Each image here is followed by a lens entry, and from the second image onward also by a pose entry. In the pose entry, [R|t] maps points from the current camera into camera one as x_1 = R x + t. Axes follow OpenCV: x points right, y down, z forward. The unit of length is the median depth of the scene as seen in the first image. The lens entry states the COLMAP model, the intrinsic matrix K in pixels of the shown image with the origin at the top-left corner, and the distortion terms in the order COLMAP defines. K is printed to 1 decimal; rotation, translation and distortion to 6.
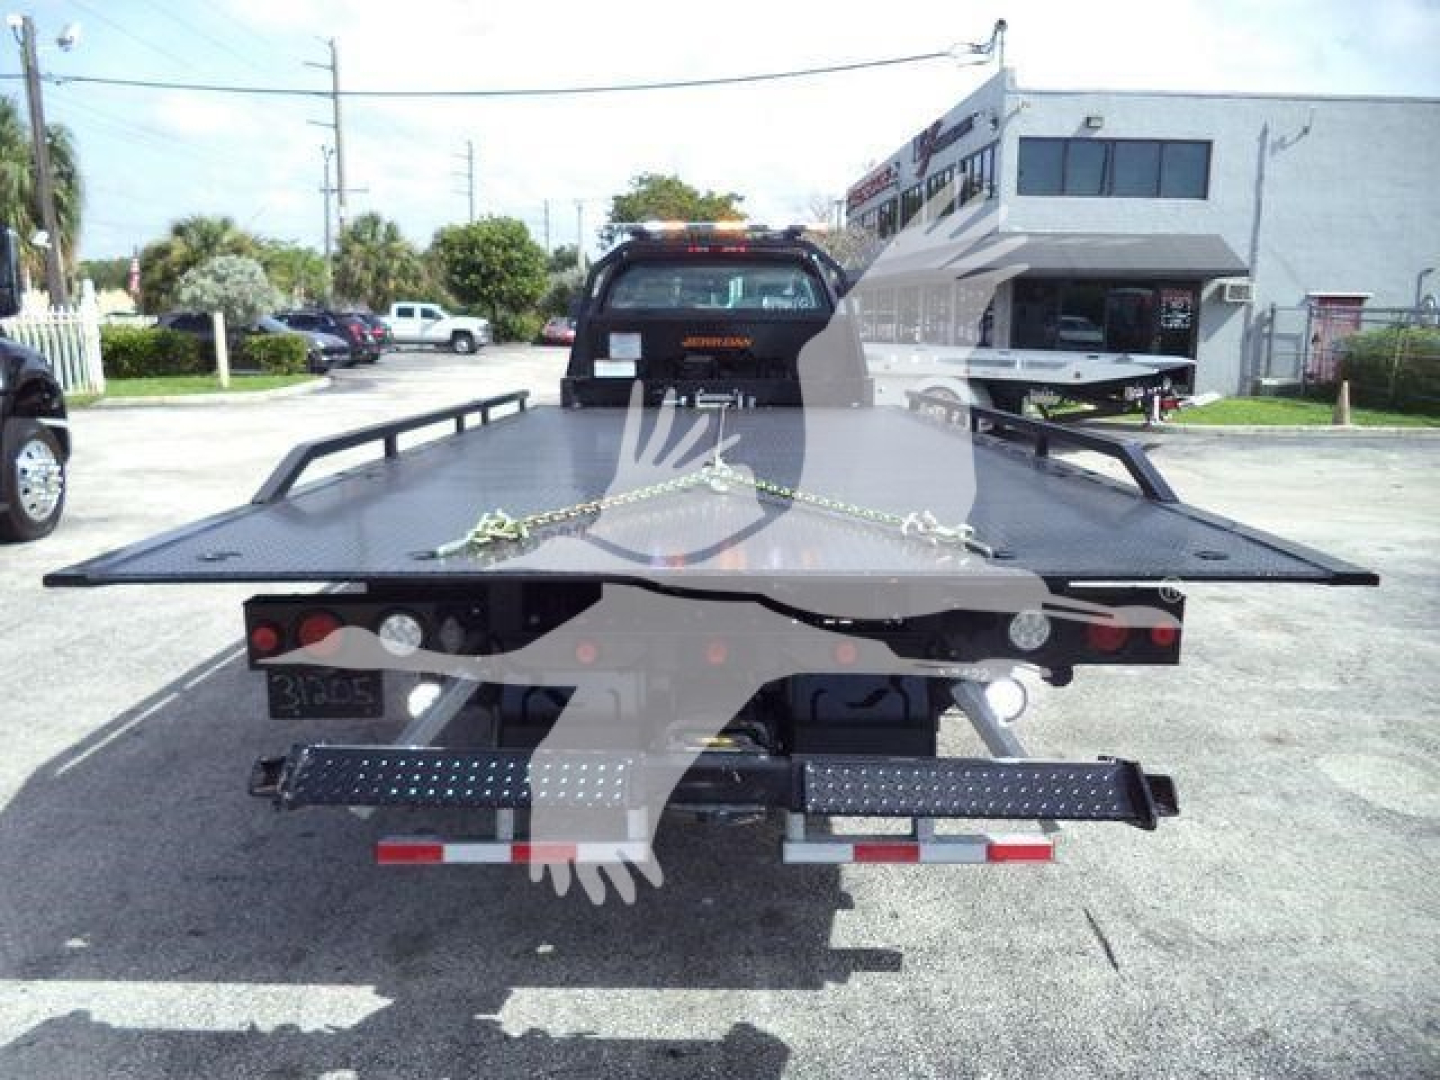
lens RADIAL K [[1178.6, 0, 744.8], [0, 1178.6, 544.7], [0, 0, 1]] dist [-0.031627, 0.009909]
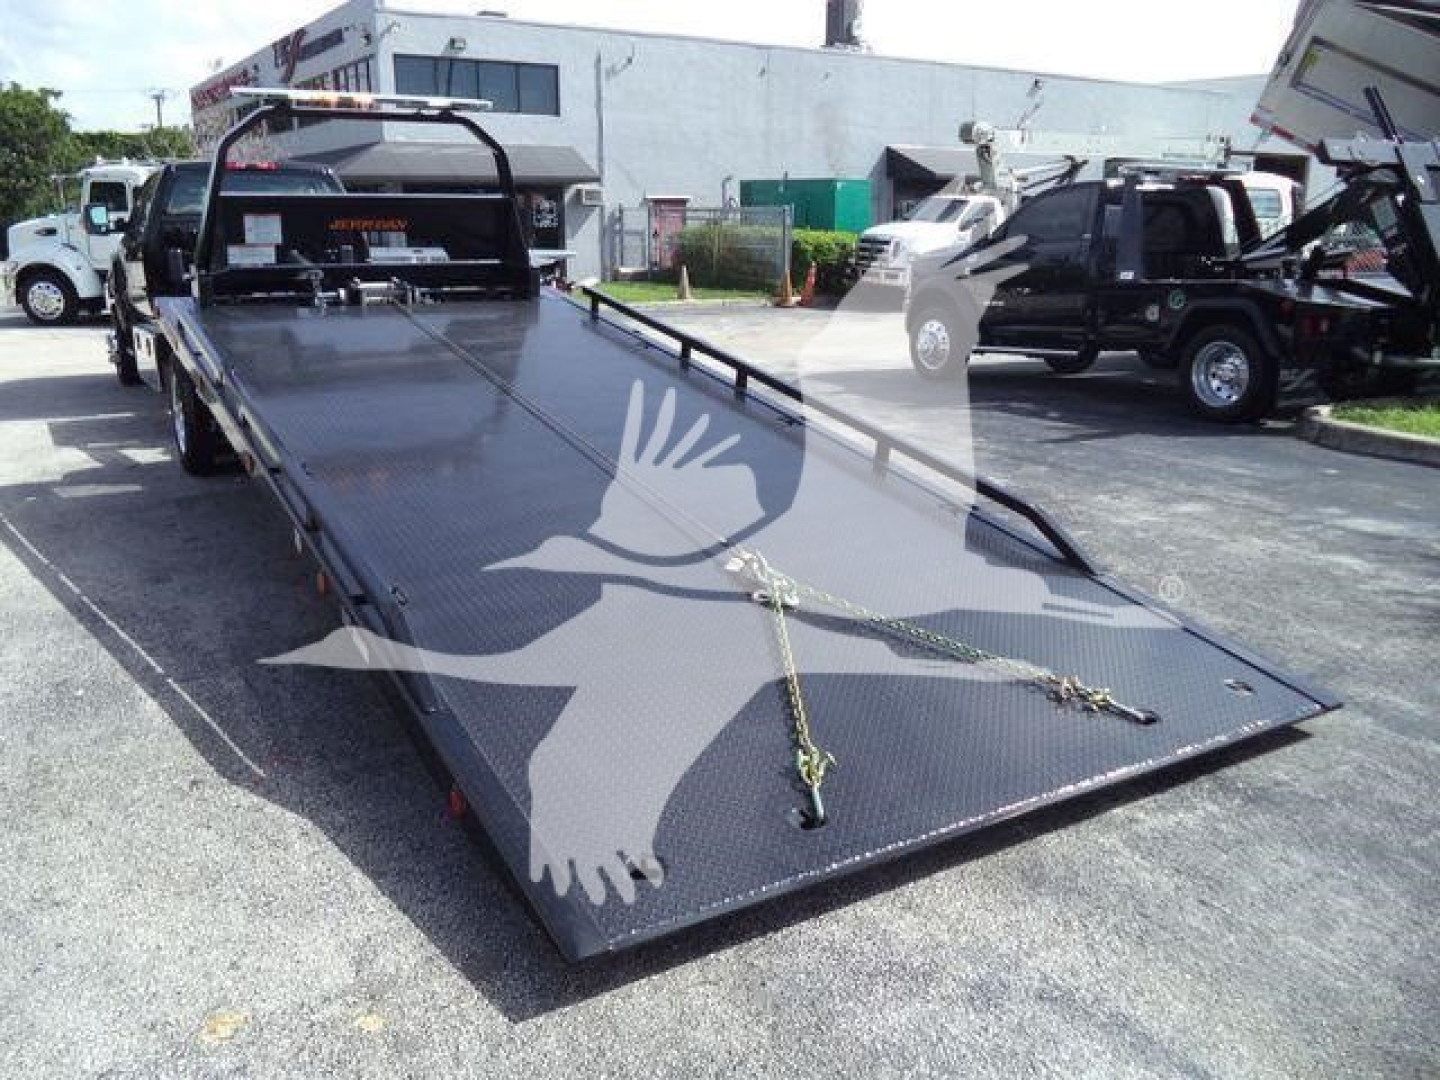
lens RADIAL K [[1158.4, 0, 741.3], [0, 1158.4, 545.7], [0, 0, 1]] dist [-0.027793, -0.000747]
pose [[0.860765, -0.145687, 0.487708, -0.076615], [0.104164, 0.988303, 0.111383, 0.022779], [-0.498230, -0.045072, 0.865872, -0.117220]]
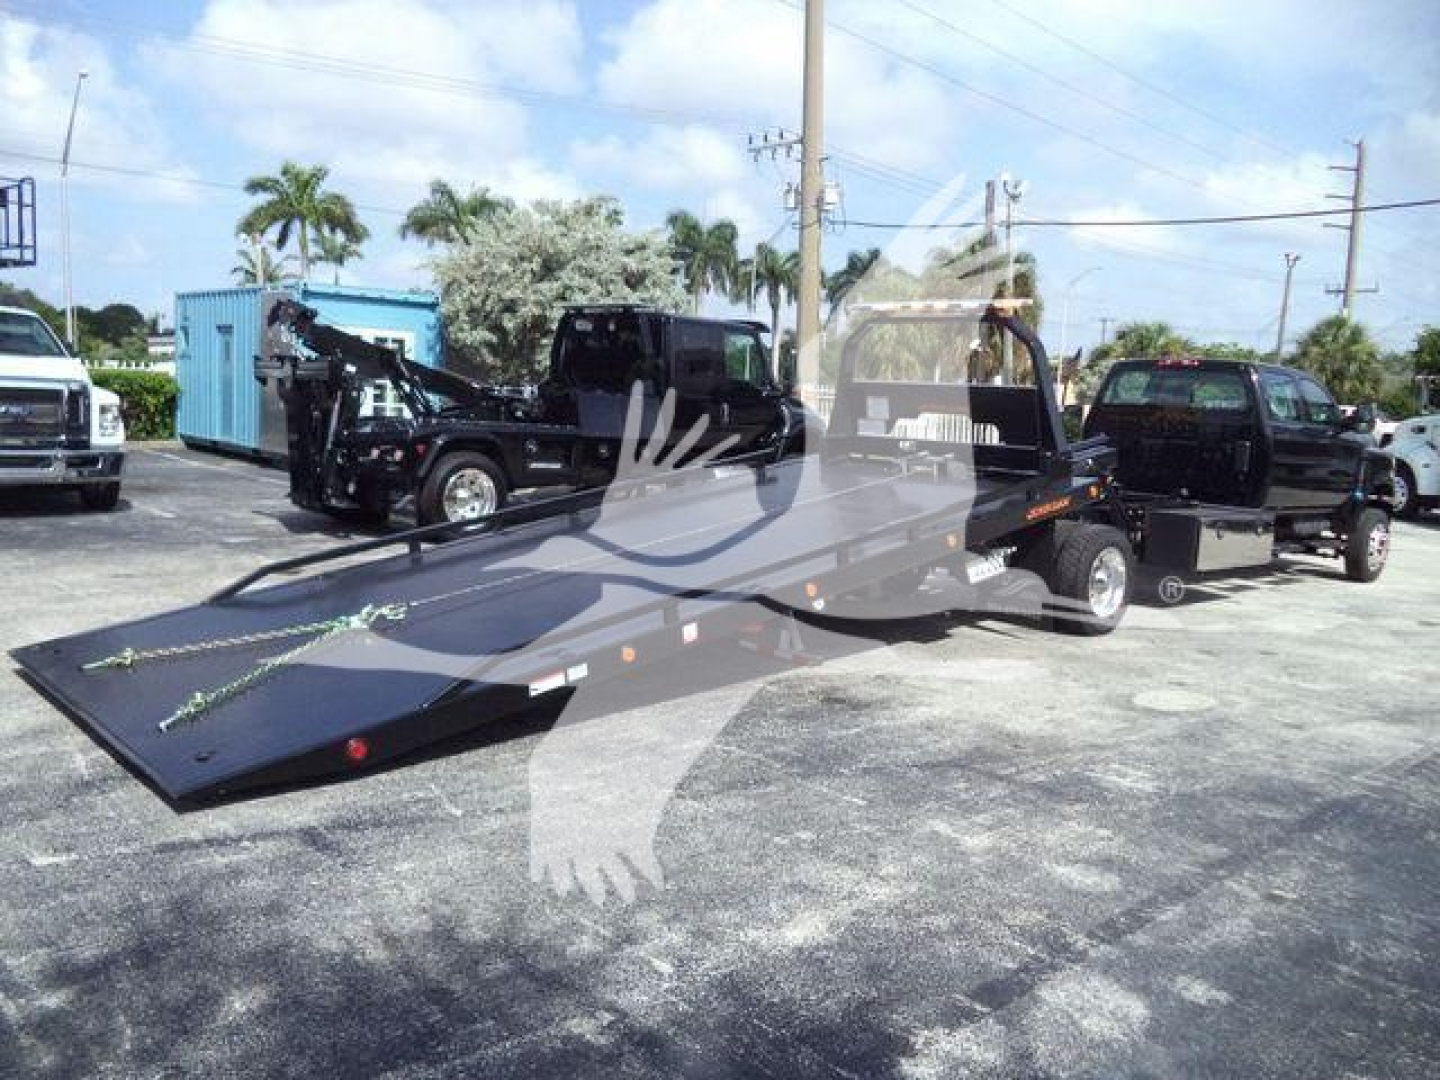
lens RADIAL K [[1201.8, 0, 734.4], [0, 1201.8, 521.1], [0, 0, 1]] dist [-0.004249, -0.020836]
pose [[0.677233, 0.104991, -0.728239, 0.215766], [-0.179764, 0.983382, -0.025399, 0.018558], [0.713471, 0.148112, 0.684852, -0.097435]]
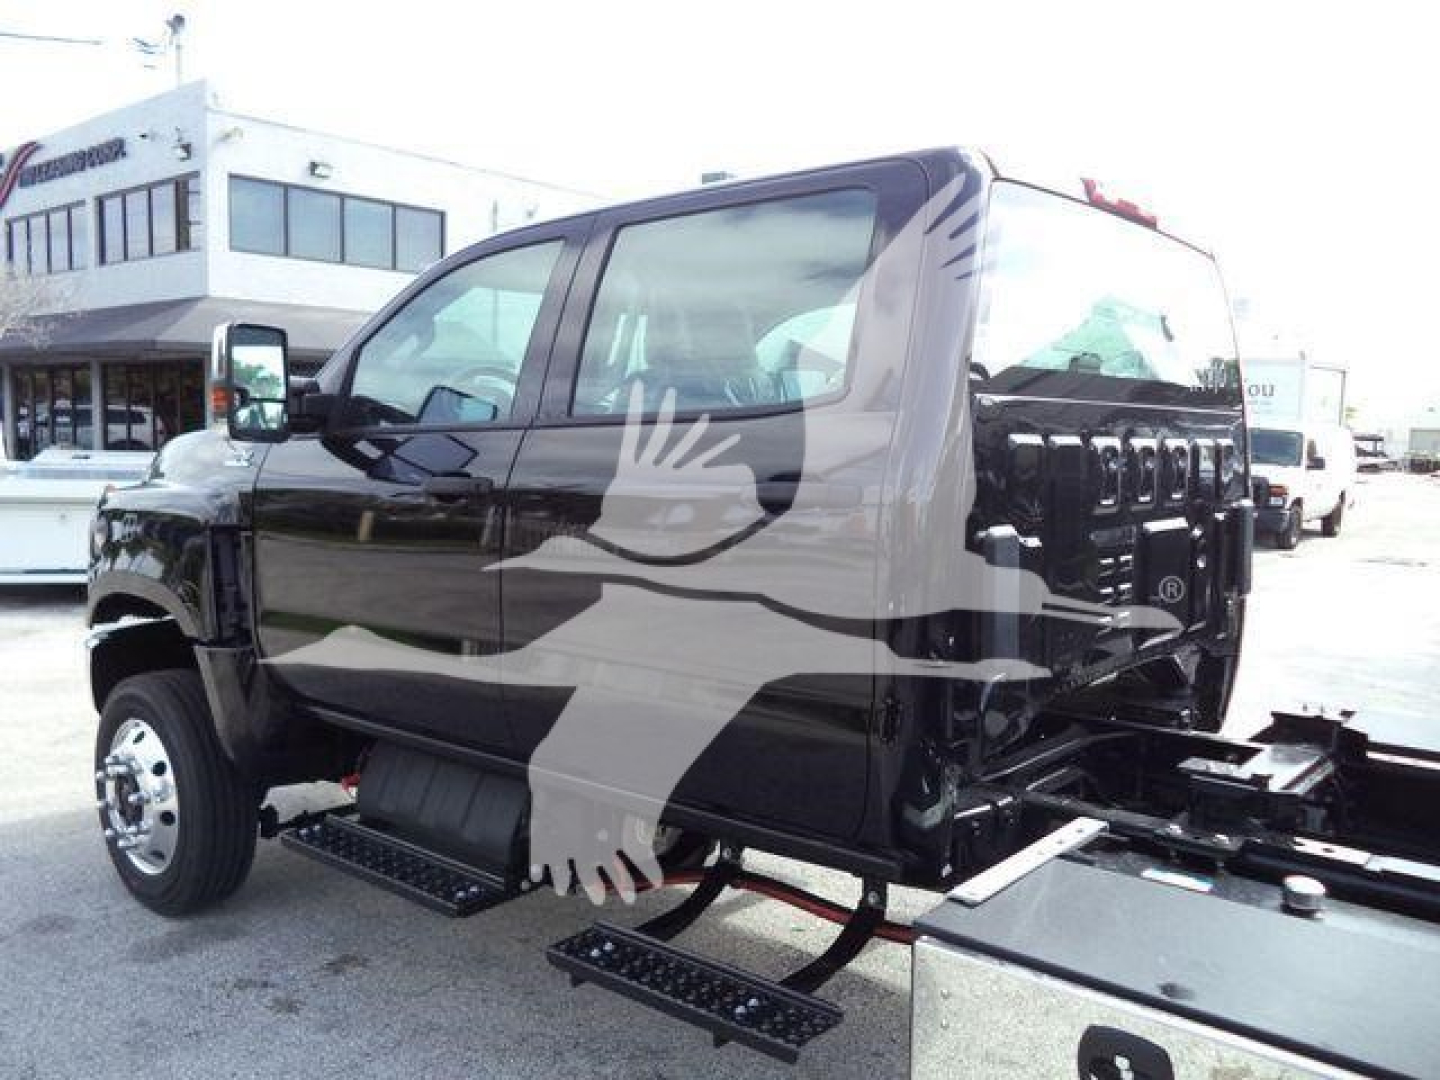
lens RADIAL K [[1158.4, 0, 741.3], [0, 1158.4, 545.7], [0, 0, 1]] dist [-0.027793, -0.000747]
pose [[0.660865, -0.074232, 0.746825, -0.112513], [0.131222, 0.991197, -0.017596, -0.053924], [-0.738944, 0.109628, 0.664788, 0.287134]]
